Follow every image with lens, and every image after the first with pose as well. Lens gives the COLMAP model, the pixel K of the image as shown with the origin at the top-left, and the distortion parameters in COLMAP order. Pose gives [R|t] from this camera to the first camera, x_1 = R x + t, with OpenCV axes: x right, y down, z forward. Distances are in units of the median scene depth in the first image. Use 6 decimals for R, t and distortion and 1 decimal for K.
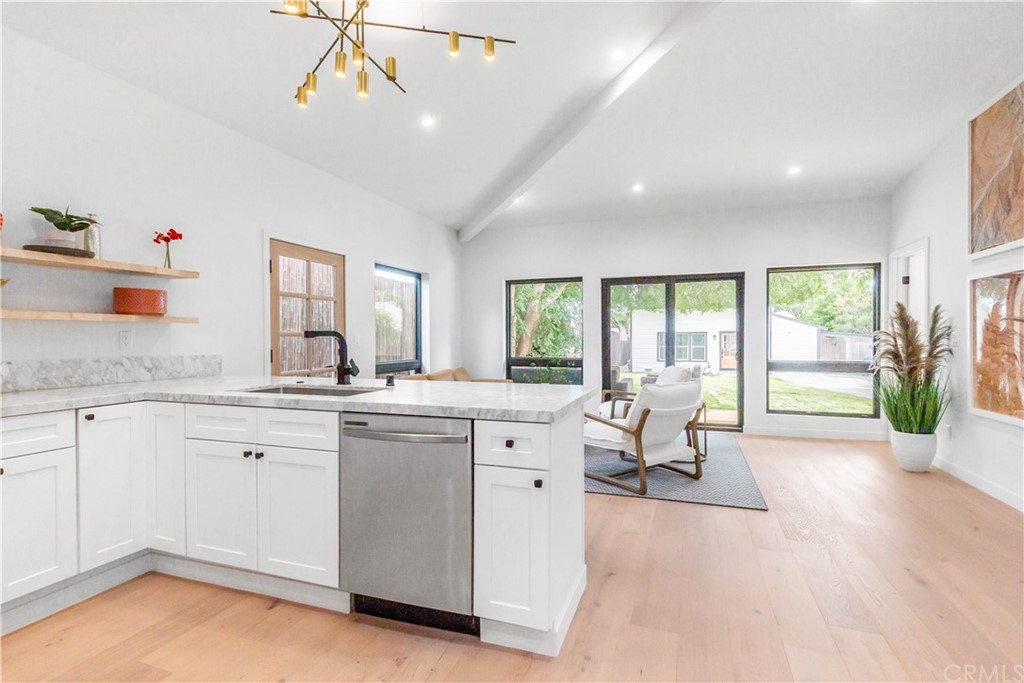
lens RADIAL K [[482.1, 0, 512.0], [0, 482.1, 341.5], [0, 0, 1]] dist [0.000528, 0.000088]
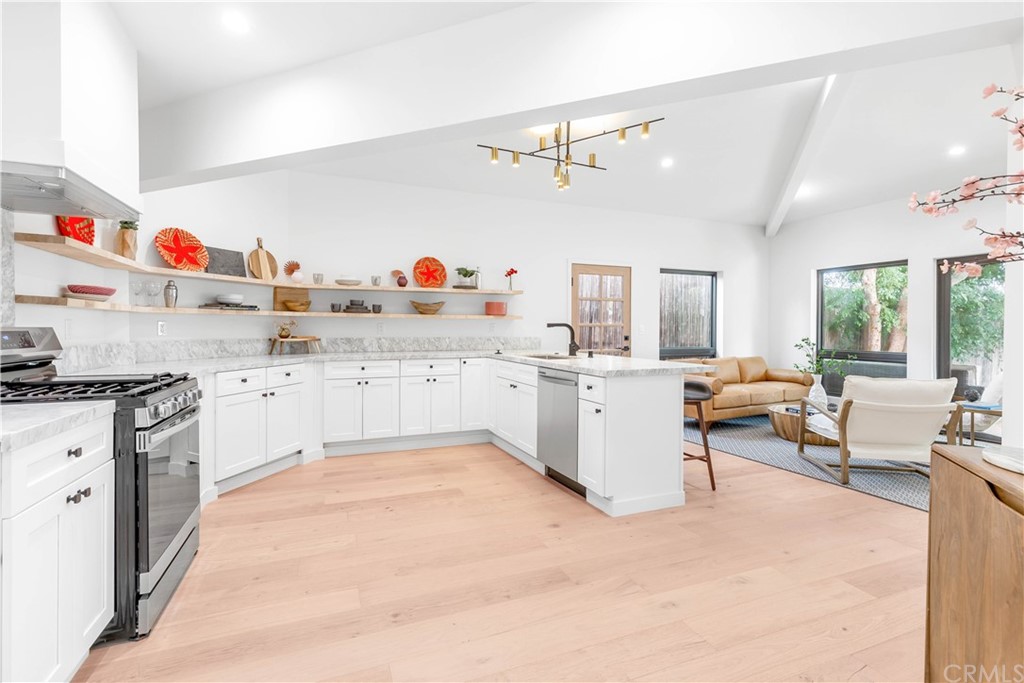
lens RADIAL K [[466.3, 0, 507.0], [0, 466.3, 334.1], [0, 0, 1]] dist [0.002659, 0.000066]
pose [[0.668877, 0.015387, -0.743214, 0.469380], [-0.011682, 0.999880, 0.010187, 0.000770], [0.743282, 0.001868, 0.668976, -0.164231]]
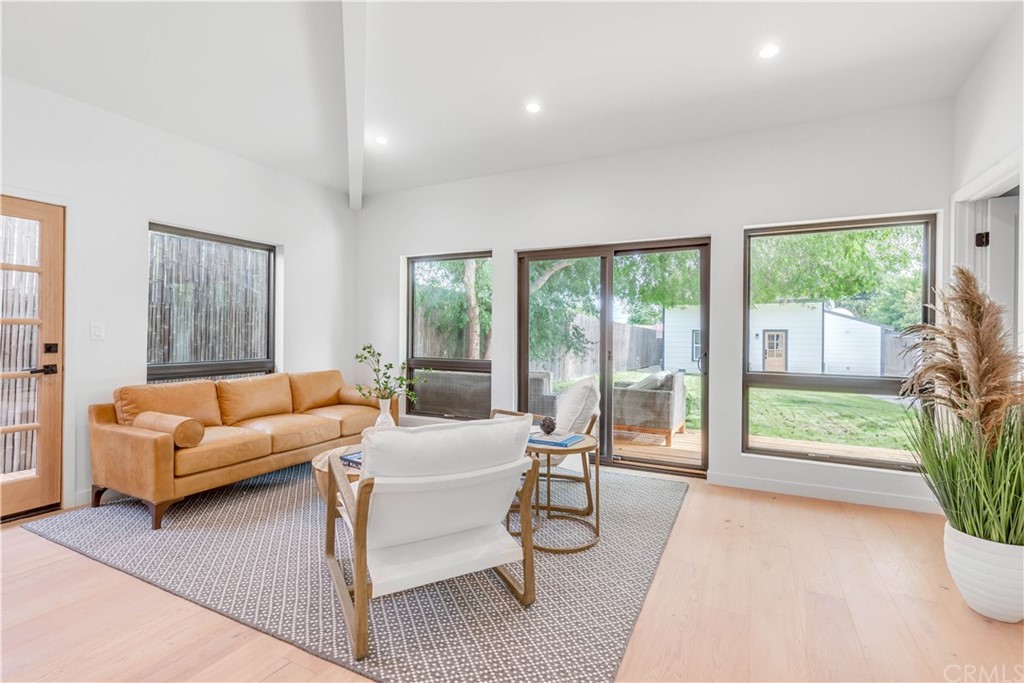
lens RADIAL K [[460.7, 0, 514.1], [0, 460.7, 333.3], [0, 0, 1]] dist [0.001982, 0.000239]
pose [[0.992776, 0.013309, -0.119242, 0.426465], [-0.014294, 0.999870, -0.007417, -0.004025], [0.119128, 0.009068, 0.992838, 0.502041]]
